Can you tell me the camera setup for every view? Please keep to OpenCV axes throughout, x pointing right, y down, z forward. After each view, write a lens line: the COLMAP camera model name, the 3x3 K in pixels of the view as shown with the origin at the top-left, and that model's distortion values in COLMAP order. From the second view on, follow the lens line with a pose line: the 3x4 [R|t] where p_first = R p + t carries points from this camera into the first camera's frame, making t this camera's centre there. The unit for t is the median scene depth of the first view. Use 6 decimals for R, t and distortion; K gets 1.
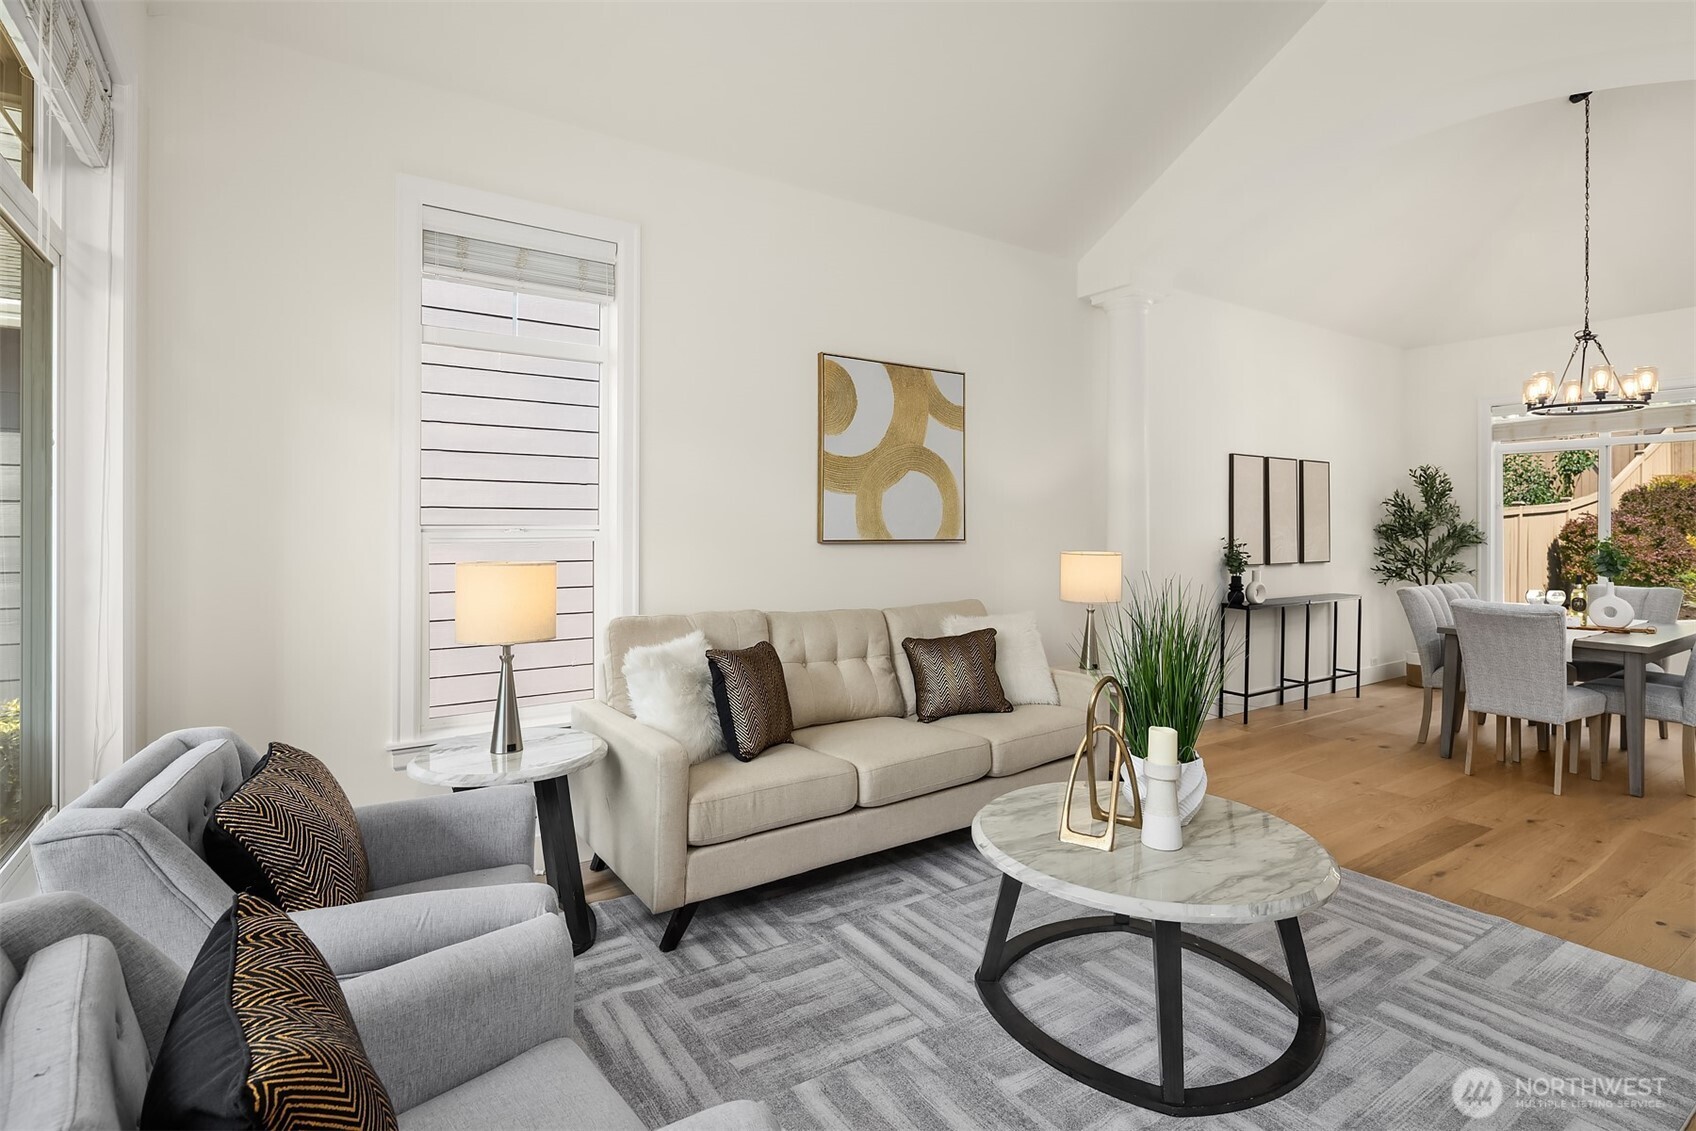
lens RADIAL K [[833.0, 0, 881.1], [0, 833.0, 520.8], [0, 0, 1]] dist [0.010103, 0.000215]
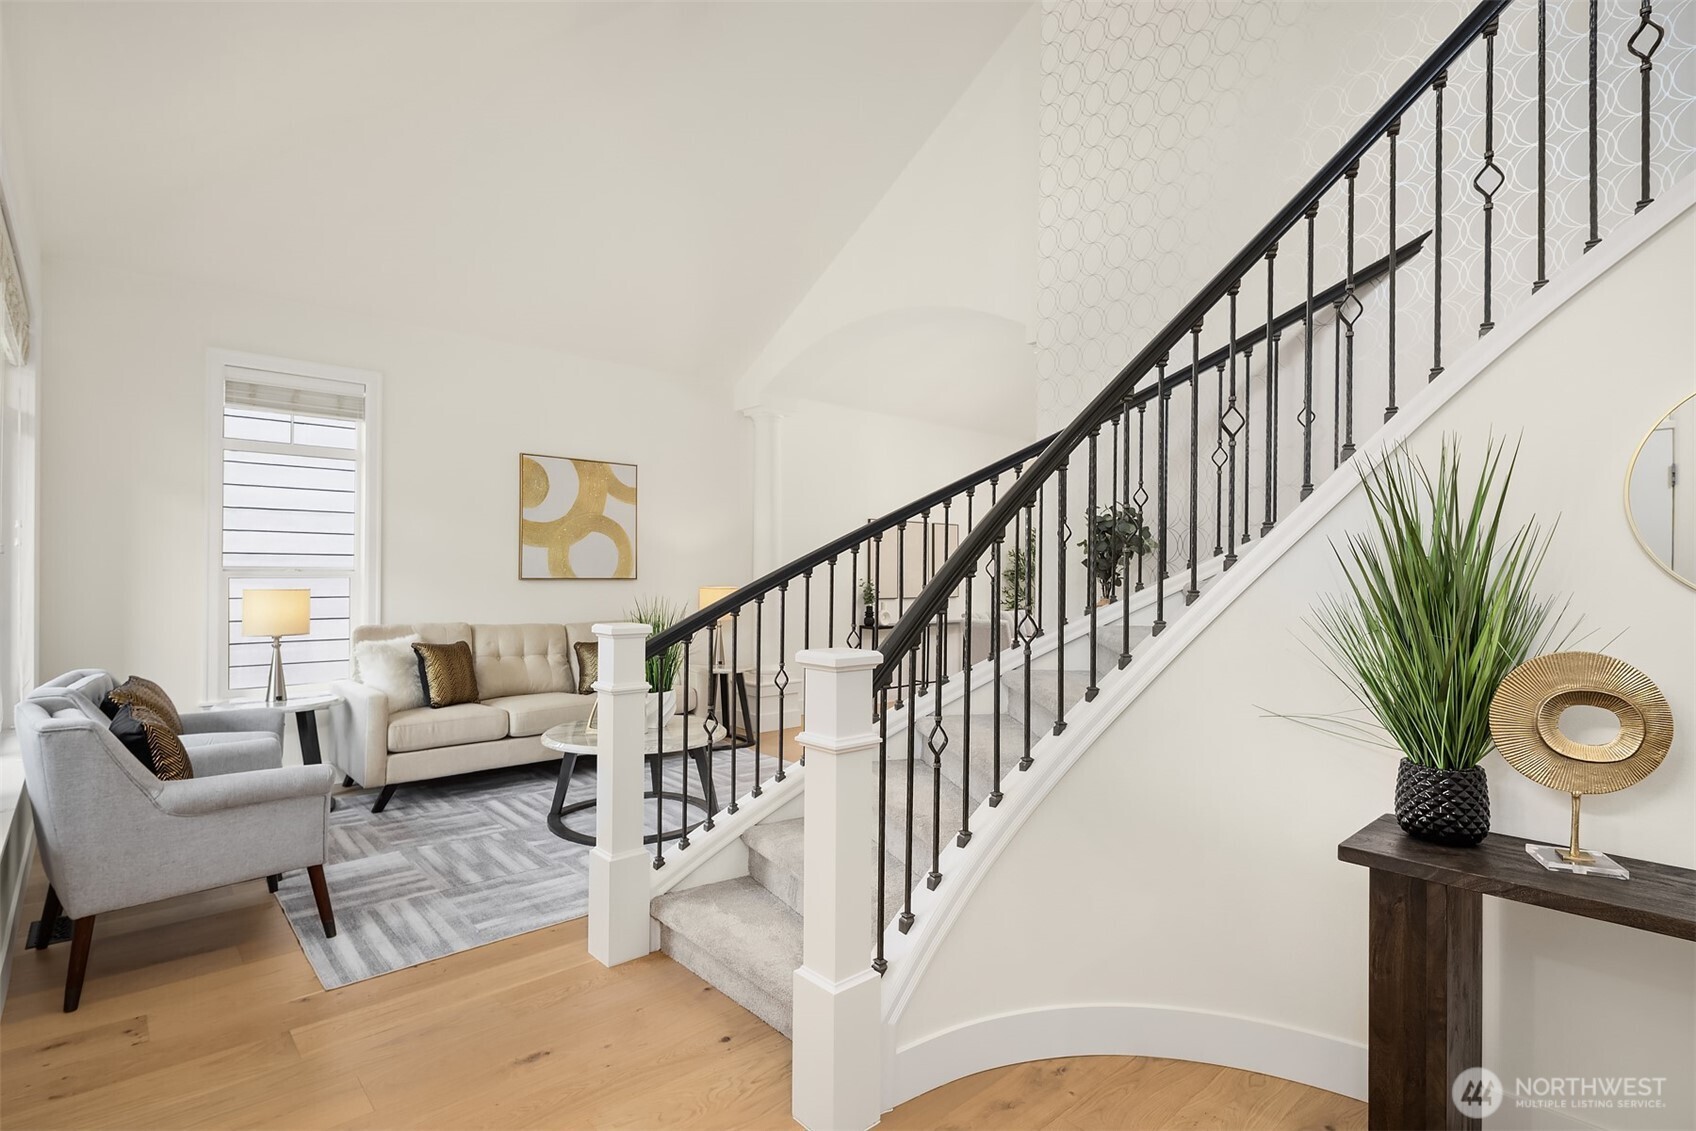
lens RADIAL K [[838.1, 0, 888.0], [0, 838.1, 570.0], [0, 0, 1]] dist [0.000068, -0.000318]
pose [[0.990225, 0.005749, 0.139363, 0.485711], [-0.006497, 0.999967, 0.004914, -0.003575], [-0.139330, -0.005771, 0.990229, -0.763894]]
